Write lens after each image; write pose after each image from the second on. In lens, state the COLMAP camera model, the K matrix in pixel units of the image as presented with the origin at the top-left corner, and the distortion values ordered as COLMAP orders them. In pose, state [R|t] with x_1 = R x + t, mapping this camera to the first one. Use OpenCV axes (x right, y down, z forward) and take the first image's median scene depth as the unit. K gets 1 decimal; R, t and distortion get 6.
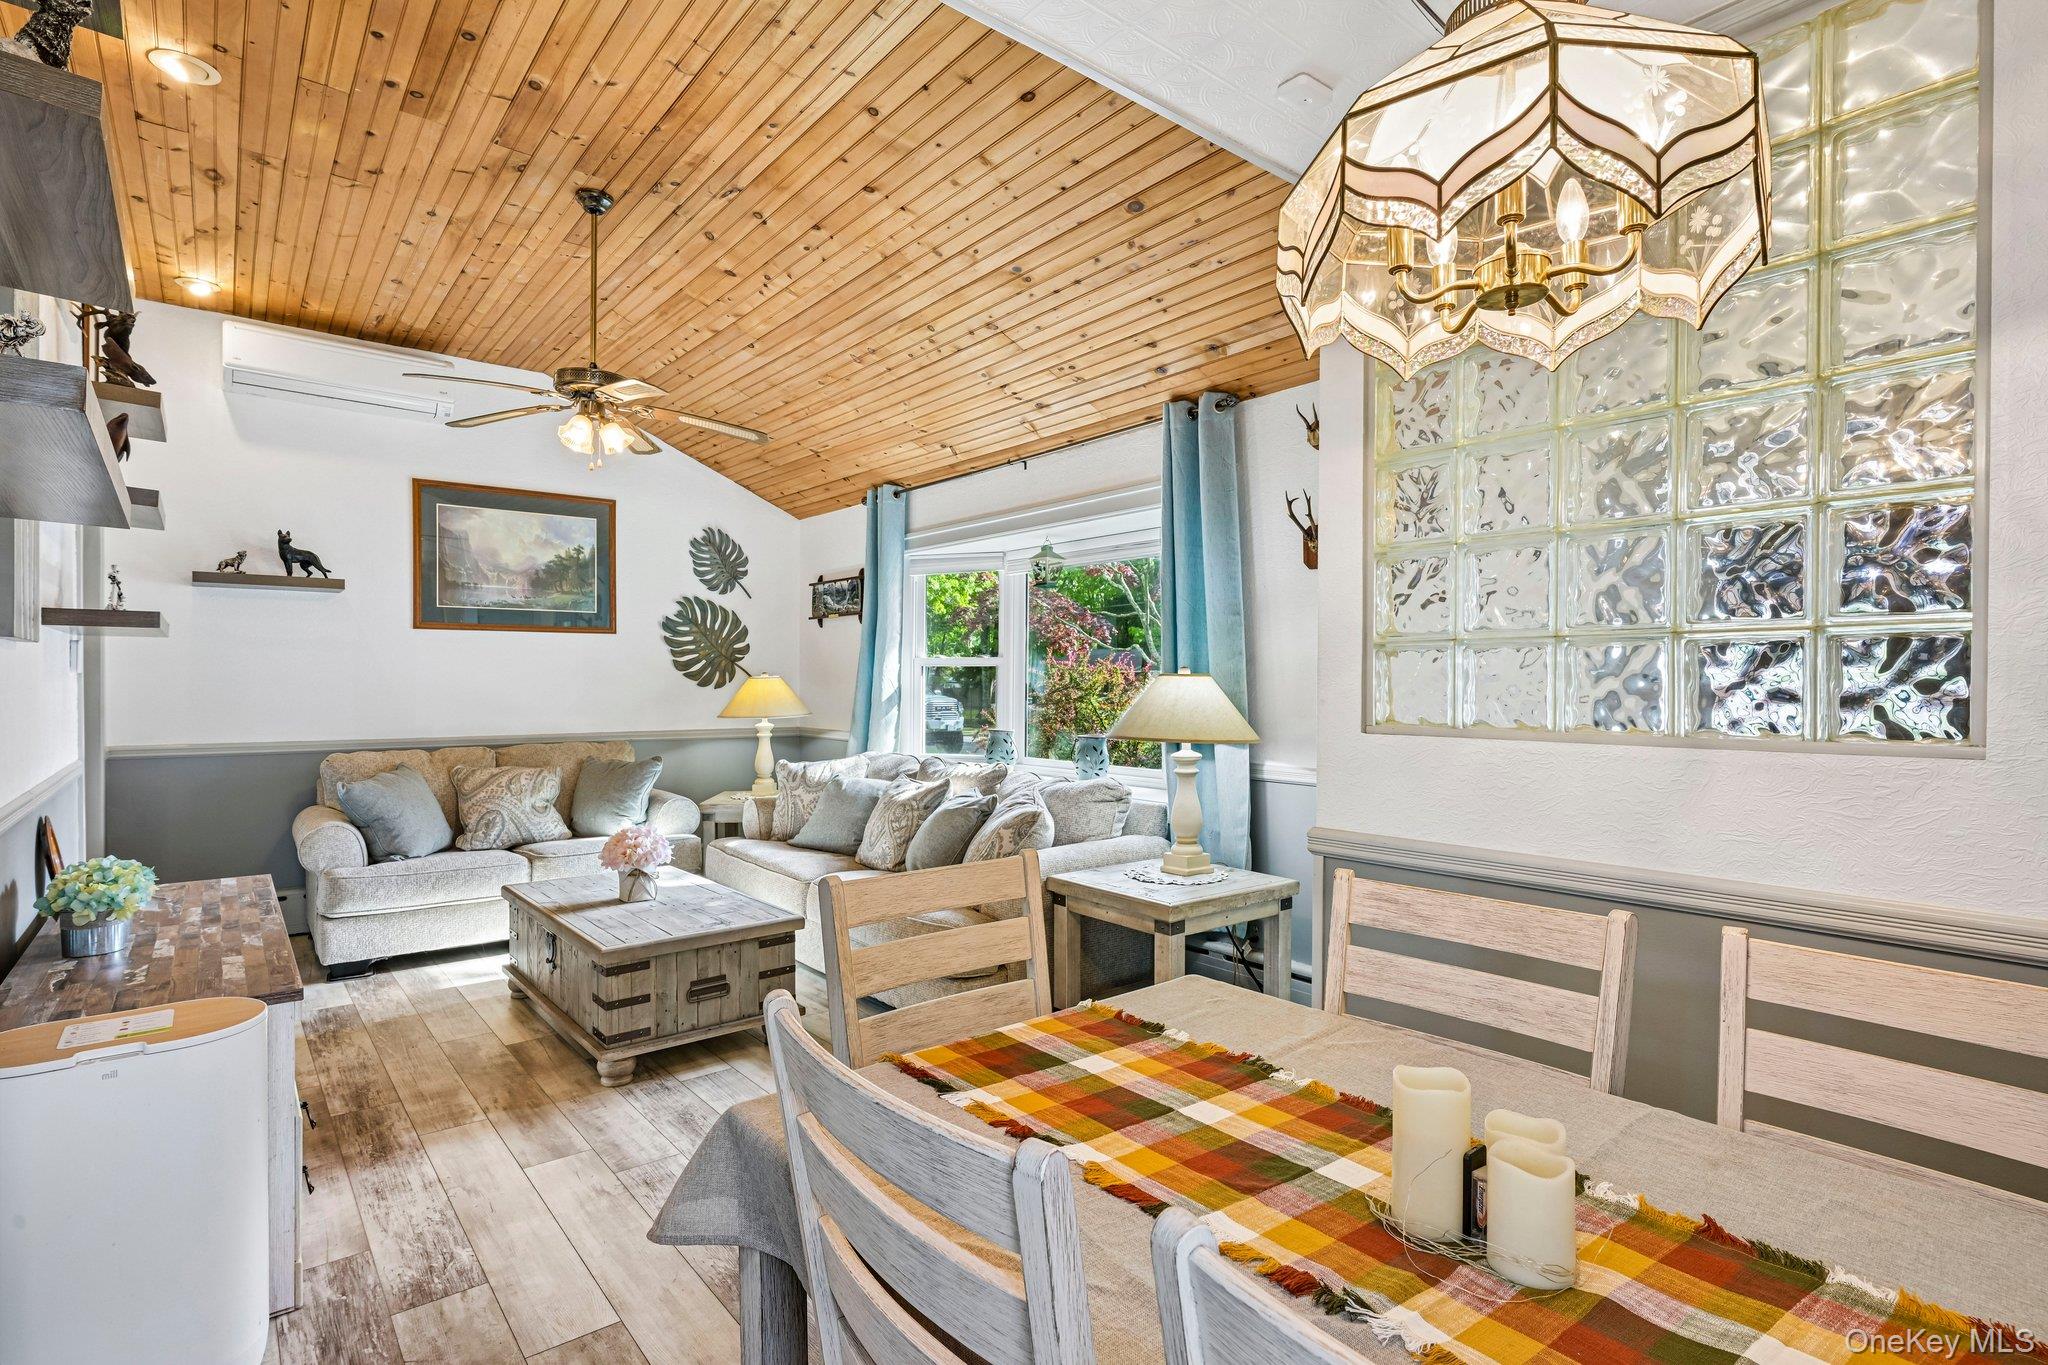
lens RADIAL K [[979.5, 0, 1009.3], [0, 979.5, 690.5], [0, 0, 1]] dist [0.000861, -0.000033]
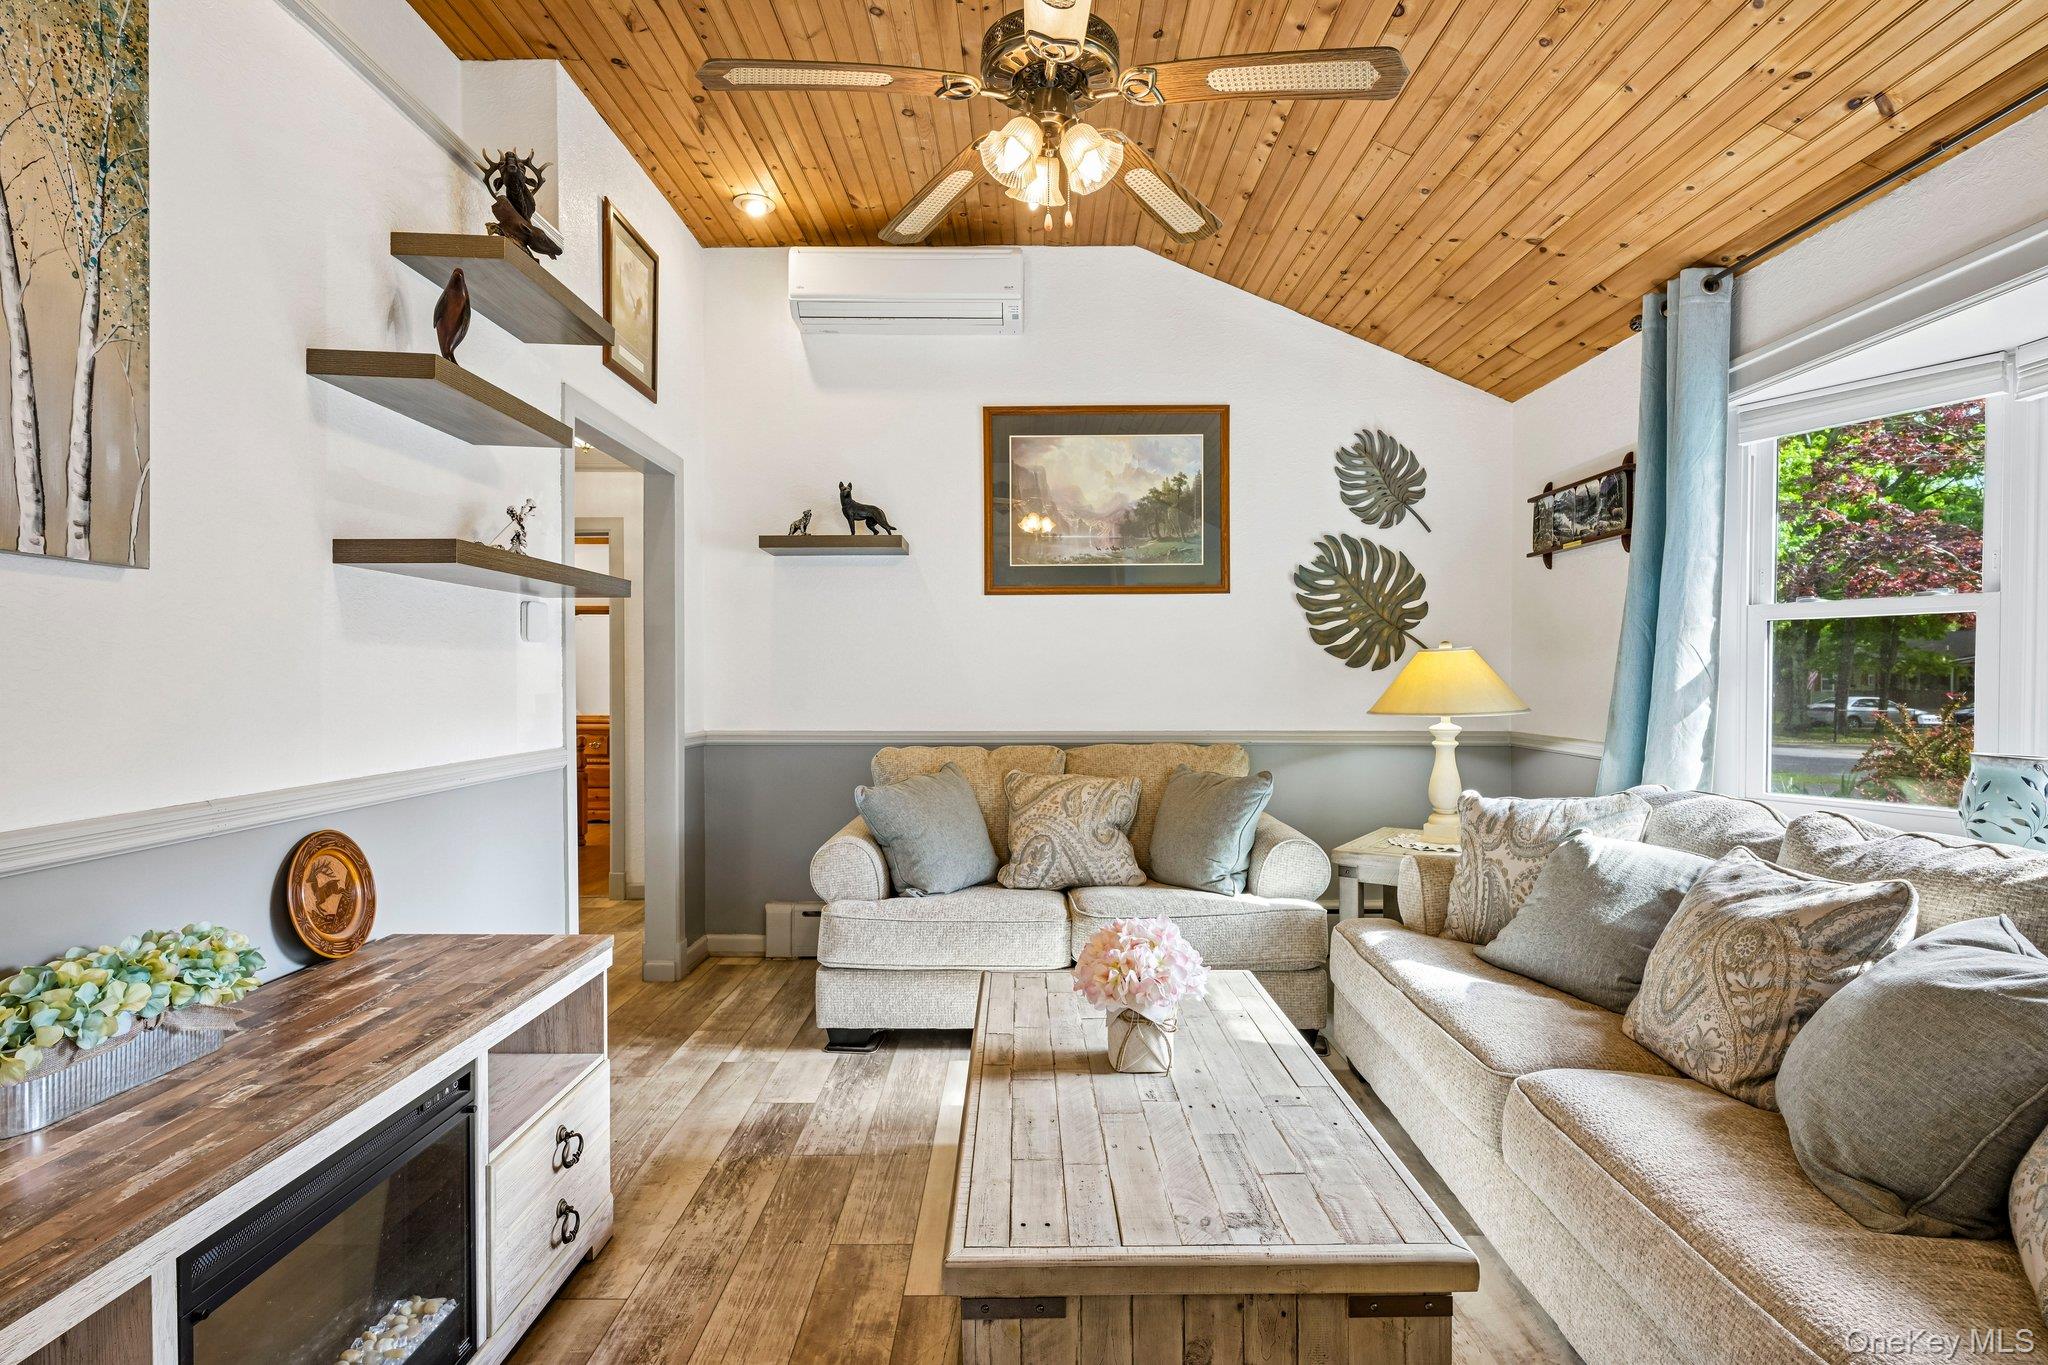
lens RADIAL K [[1028.6, 0, 1008.7], [0, 1028.6, 681.7], [0, 0, 1]] dist [0.002000, -0.001089]
pose [[0.778084, 0.001342, -0.628158, -0.062647], [-0.003341, 0.999992, -0.002001, 0.009694], [0.628151, 0.003656, 0.778083, 0.352800]]
